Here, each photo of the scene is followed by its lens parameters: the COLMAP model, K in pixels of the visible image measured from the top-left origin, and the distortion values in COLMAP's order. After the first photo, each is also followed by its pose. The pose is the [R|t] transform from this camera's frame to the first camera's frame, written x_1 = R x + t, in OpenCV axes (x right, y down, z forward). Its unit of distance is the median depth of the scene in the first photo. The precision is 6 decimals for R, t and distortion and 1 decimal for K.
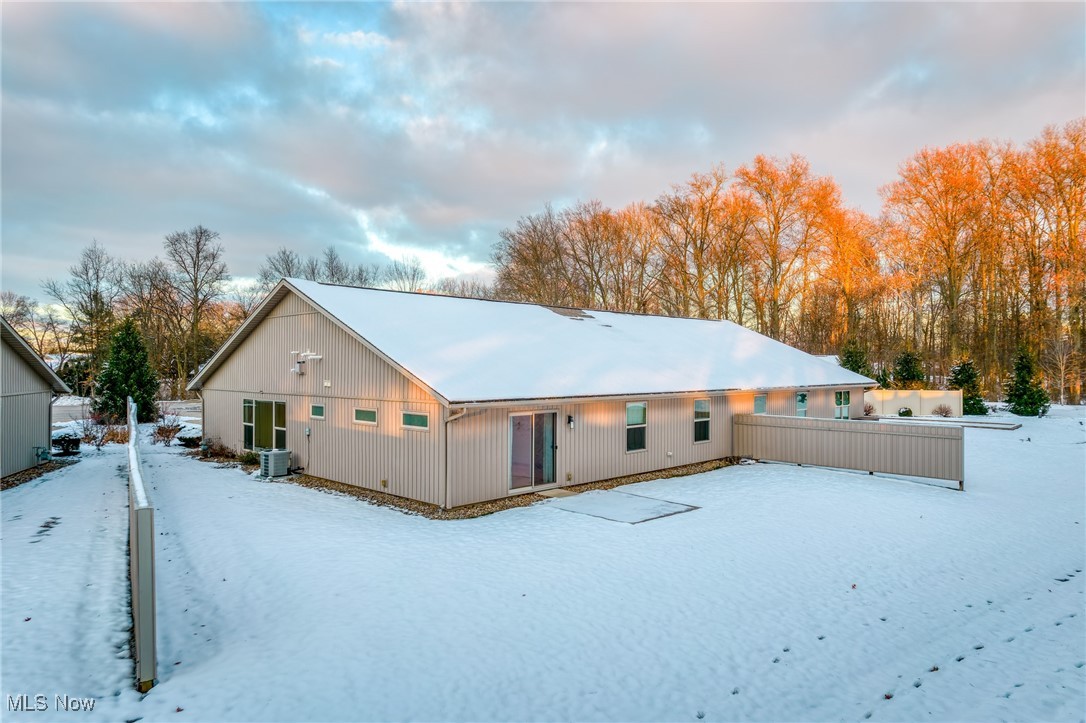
lens RADIAL K [[683.3, 0, 549.2], [0, 683.3, 363.5], [0, 0, 1]] dist [-0.000373, 0.001847]
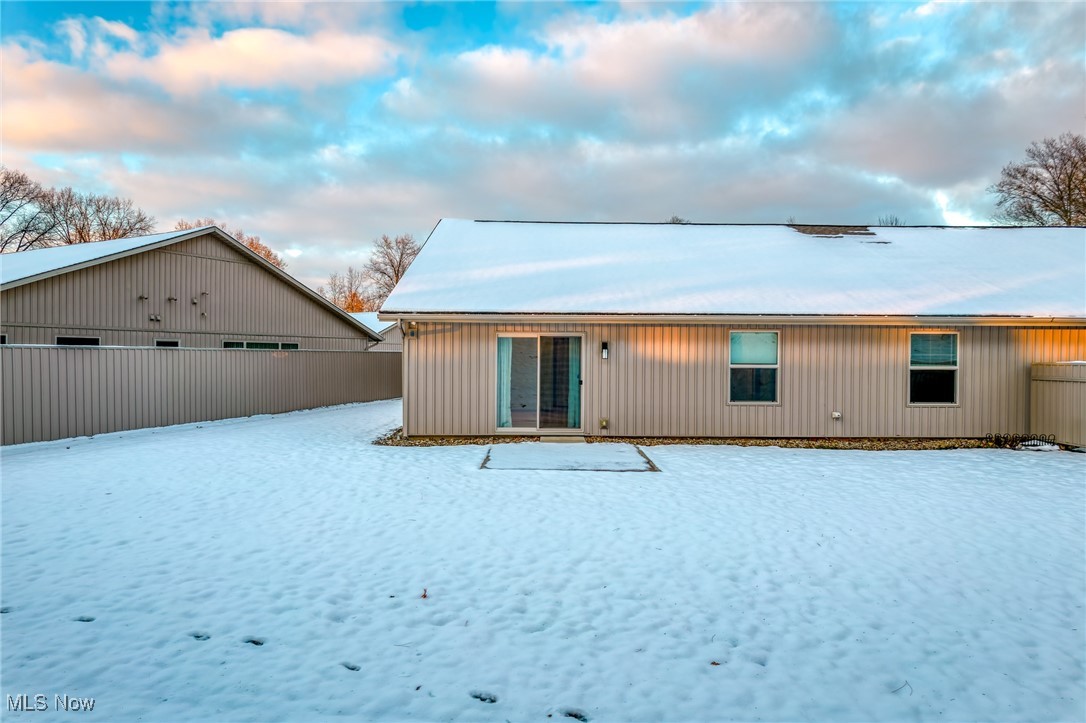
lens RADIAL K [[683.3, 0, 566.6], [0, 683.3, 338.4], [0, 0, 1]] dist [-0.000373, 0.001847]
pose [[0.715452, -0.017933, -0.698432, 0.444160], [-0.002107, 0.999611, -0.027825, 0.079052], [0.698659, 0.021379, 0.715135, 0.364472]]
